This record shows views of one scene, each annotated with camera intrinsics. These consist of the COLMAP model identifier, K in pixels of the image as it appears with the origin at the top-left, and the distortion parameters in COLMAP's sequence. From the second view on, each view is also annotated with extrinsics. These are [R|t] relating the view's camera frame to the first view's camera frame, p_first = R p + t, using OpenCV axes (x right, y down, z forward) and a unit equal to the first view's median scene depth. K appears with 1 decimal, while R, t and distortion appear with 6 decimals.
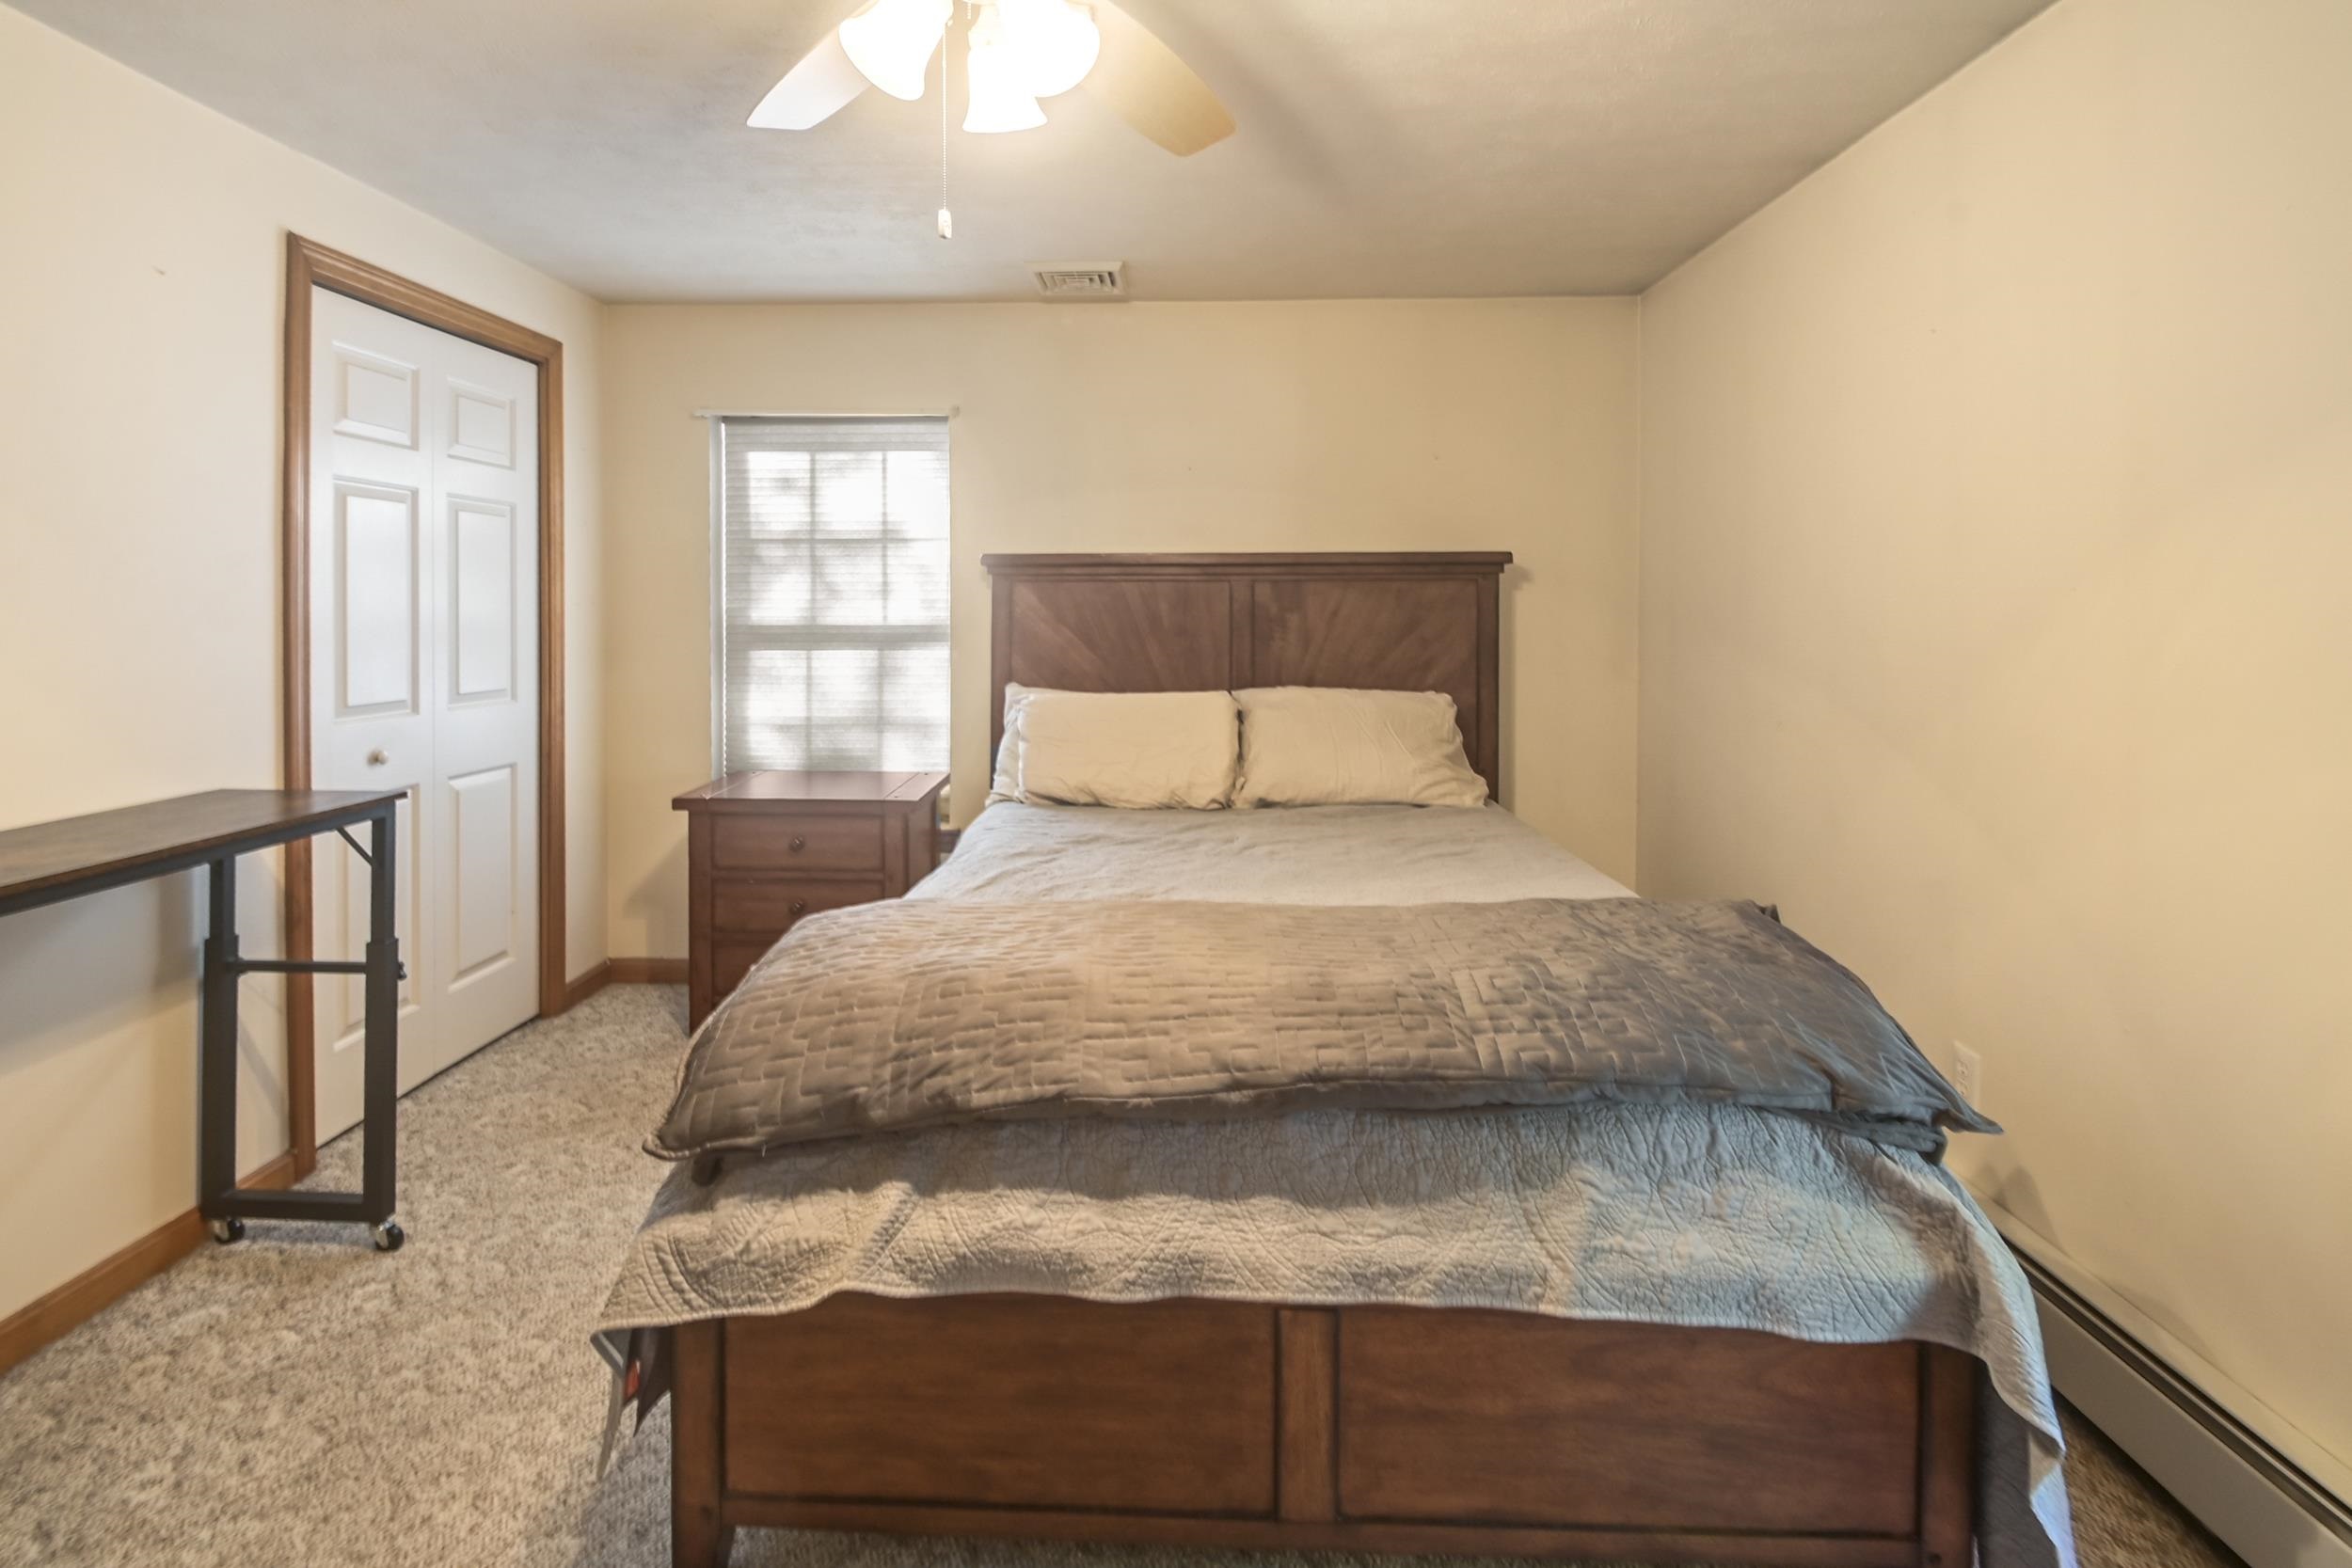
lens RADIAL K [[1088.3, 0, 1139.0], [0, 1088.3, 631.1], [0, 0, 1]] dist [-0.002584, -0.001421]
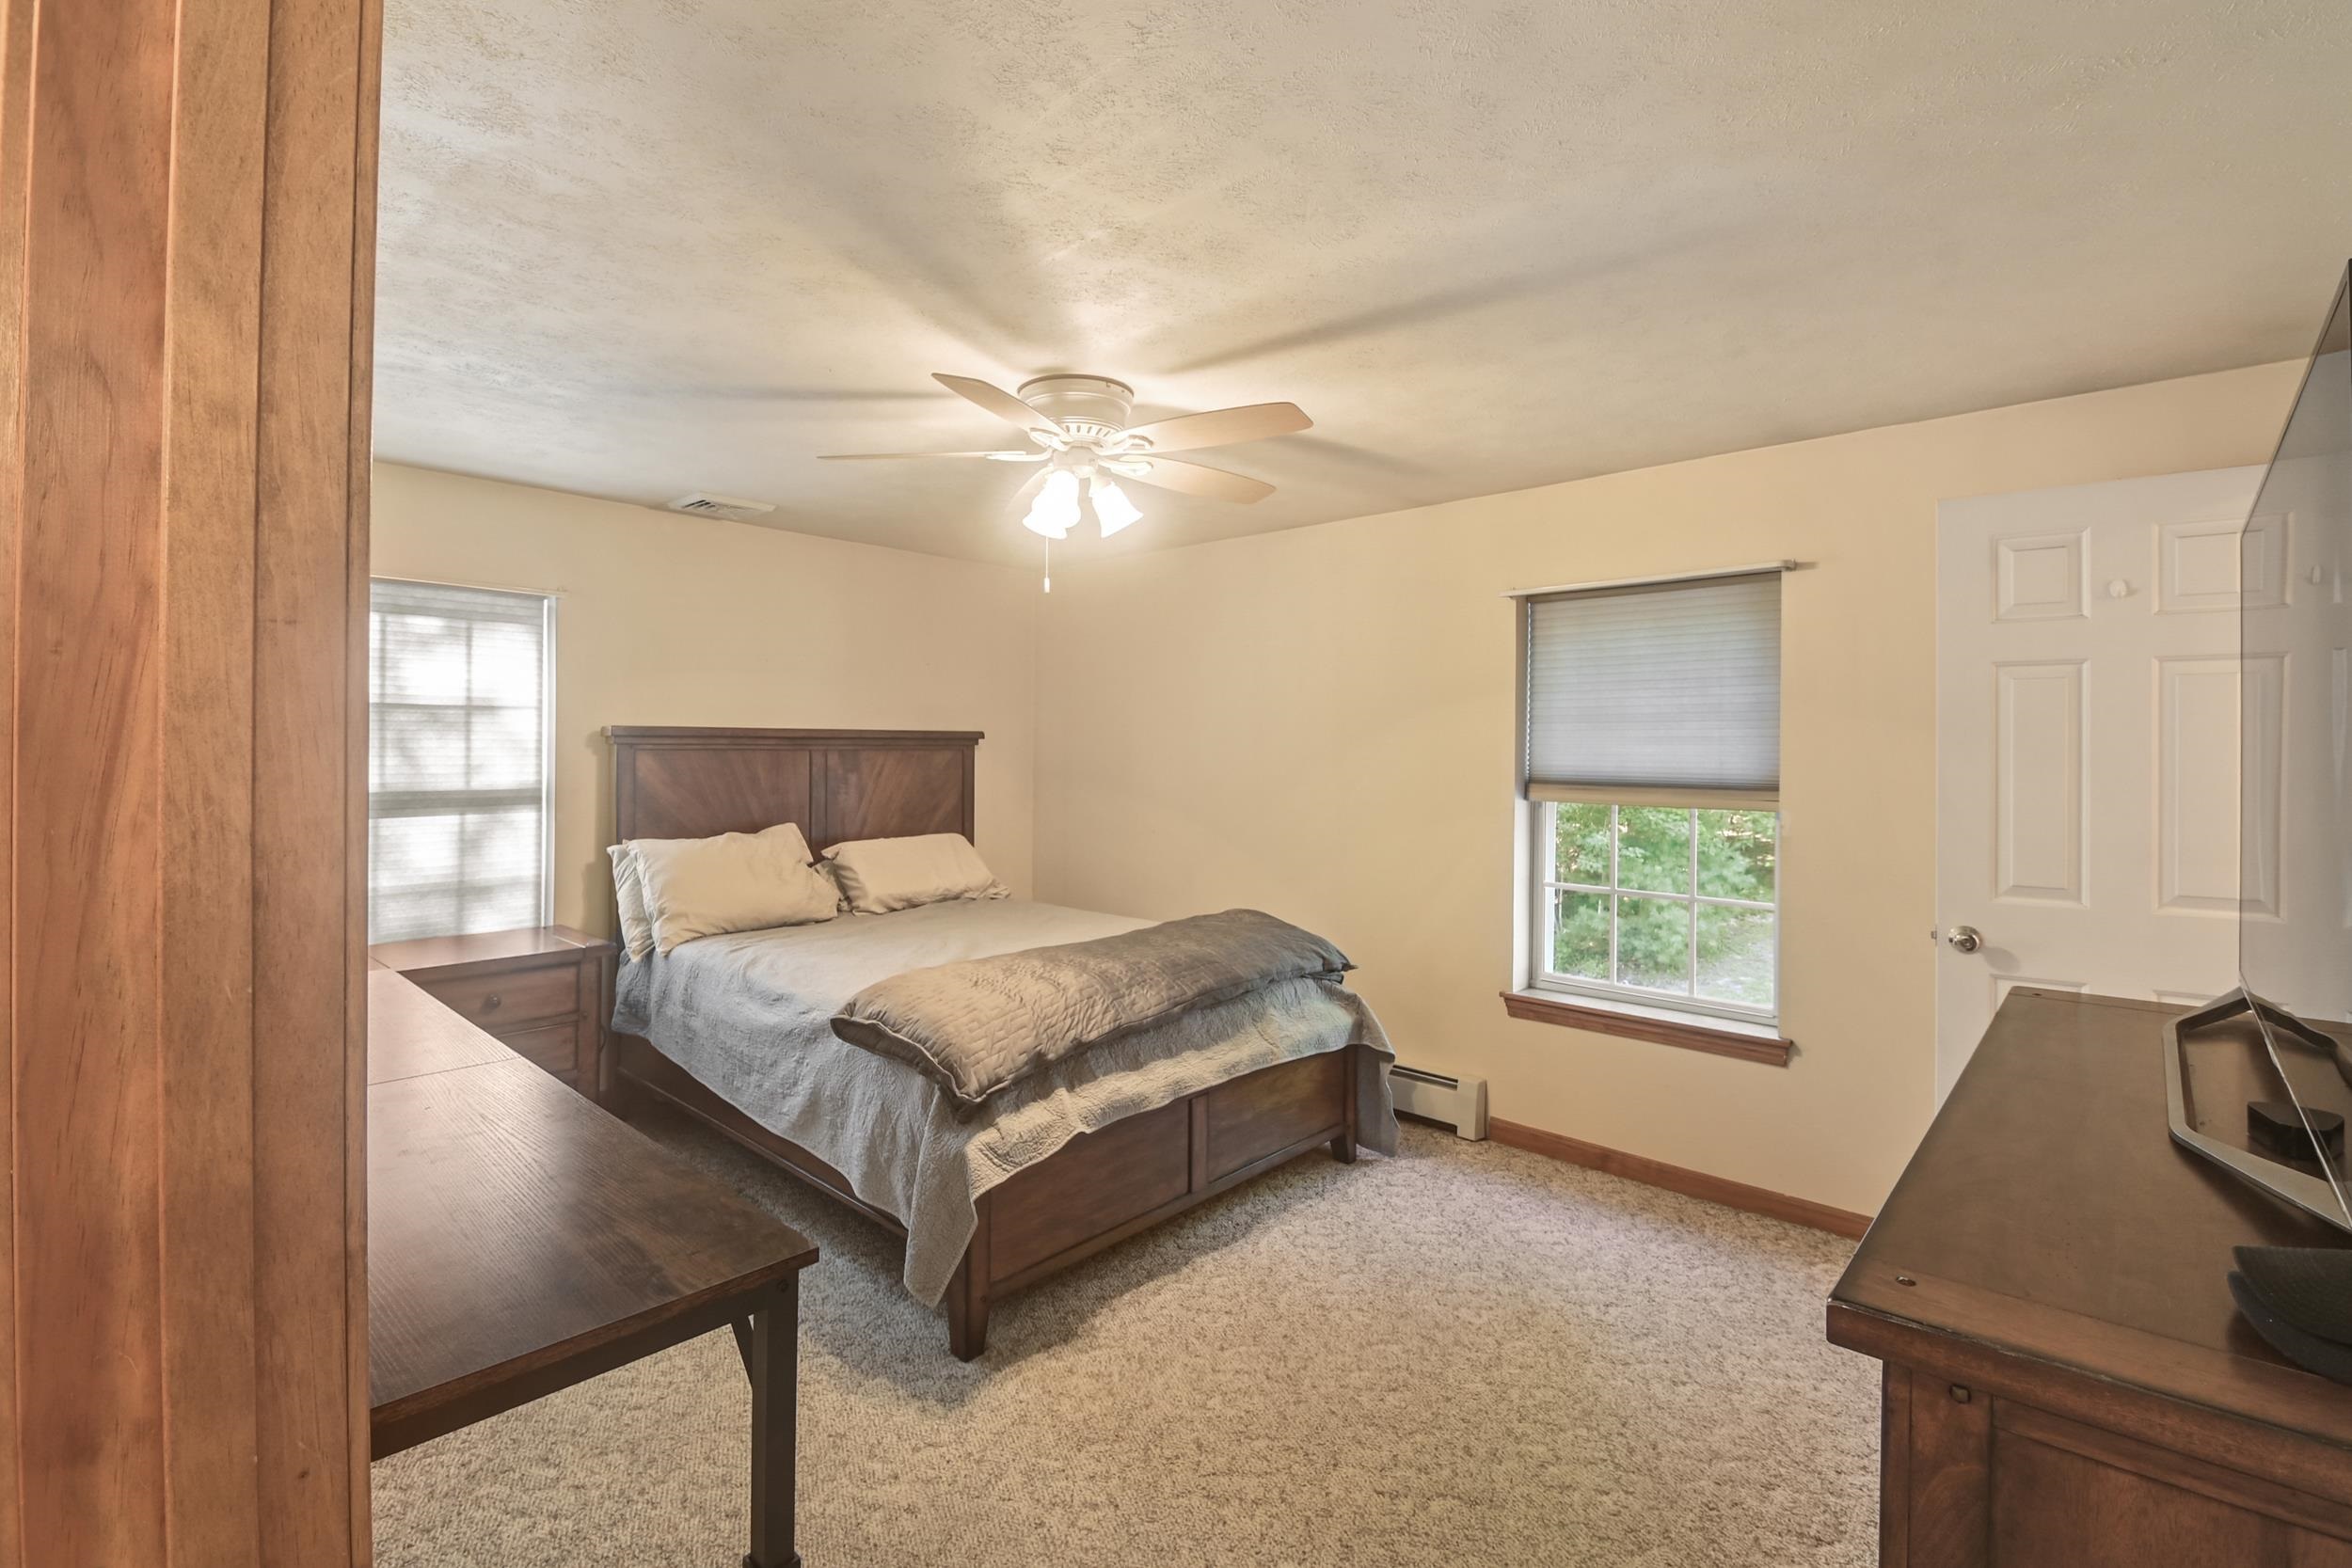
lens RADIAL K [[1044.5, 0, 1169.4], [0, 1044.5, 772.8], [0, 0, 1]] dist [0.004298, -0.011777]
pose [[0.644731, -0.015827, 0.764246, -1.506271], [0.009032, 0.999874, 0.013088, -0.078372], [-0.764356, -0.001535, 0.644792, -0.348912]]
